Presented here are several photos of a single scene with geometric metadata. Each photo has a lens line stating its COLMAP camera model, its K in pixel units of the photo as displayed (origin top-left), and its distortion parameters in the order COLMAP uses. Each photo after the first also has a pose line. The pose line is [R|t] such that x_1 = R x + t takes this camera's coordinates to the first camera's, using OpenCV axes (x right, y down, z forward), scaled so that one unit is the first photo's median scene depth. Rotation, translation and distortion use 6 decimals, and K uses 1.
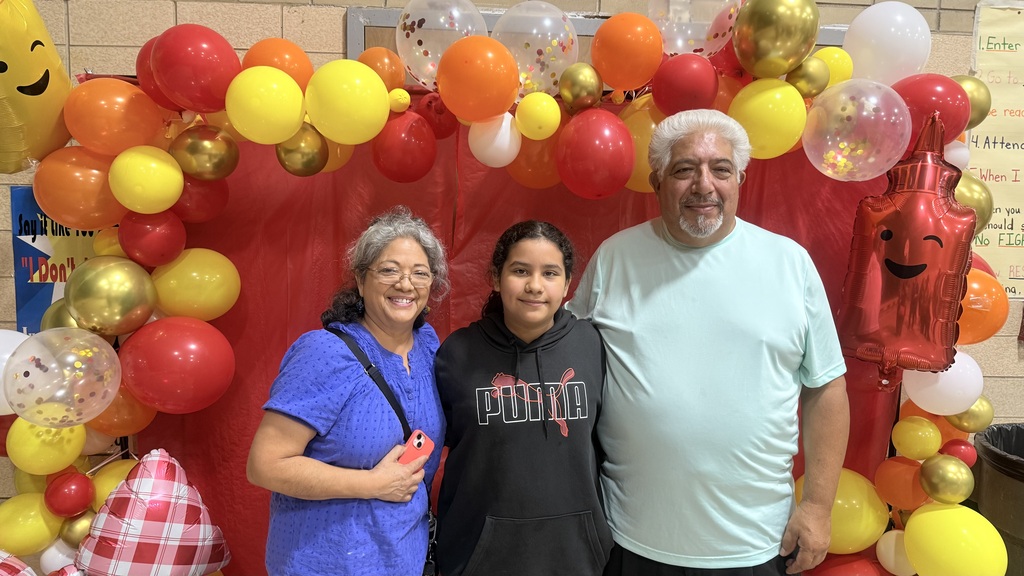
lens RADIAL K [[669.6, 0, 512.0], [0, 669.6, 288.0], [0, 0, 1]] dist [-0.003289, -0.003750]
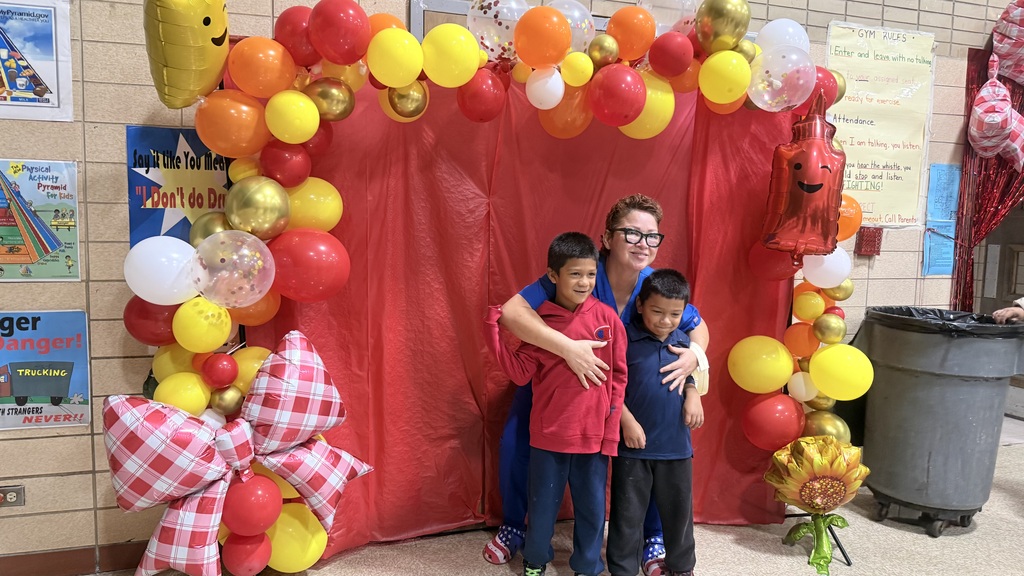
lens RADIAL K [[669.0, 0, 512.0], [0, 669.0, 288.0], [0, 0, 1]] dist [-0.027345, -0.001500]
pose [[0.973198, -0.024329, 0.228678, -0.426565], [0.023330, 0.999703, 0.007074, 0.165352], [-0.228782, -0.001550, 0.973476, -0.340191]]
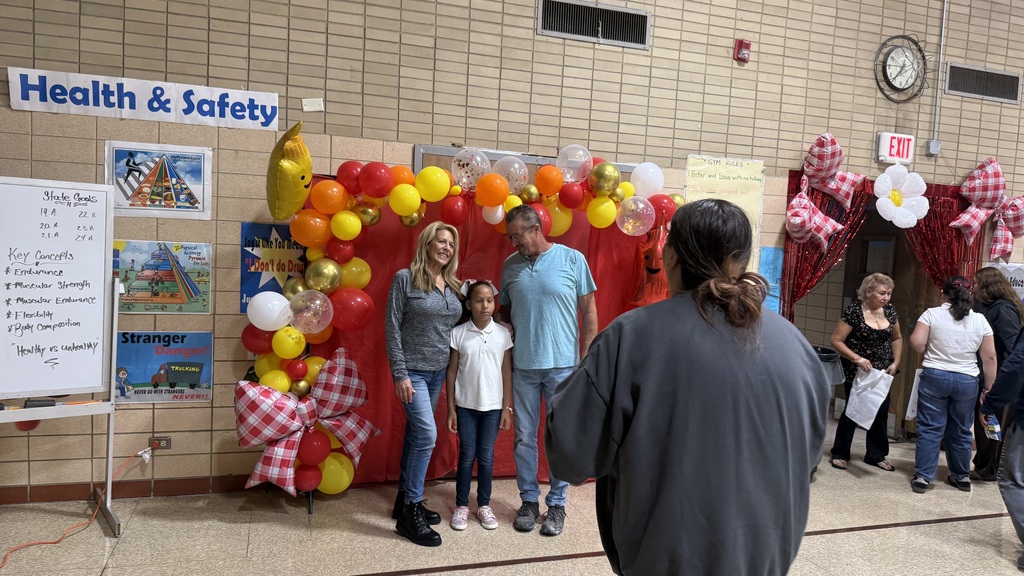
lens RADIAL K [[678.4, 0, 530.0], [0, 678.4, 293.5], [0, 0, 1]] dist [0.015471, -0.004815]
pose [[0.964663, 0.009852, 0.263303, -0.535823], [-0.004487, 0.999770, -0.020967, 0.112314], [-0.263449, 0.019044, 0.964485, -1.349933]]
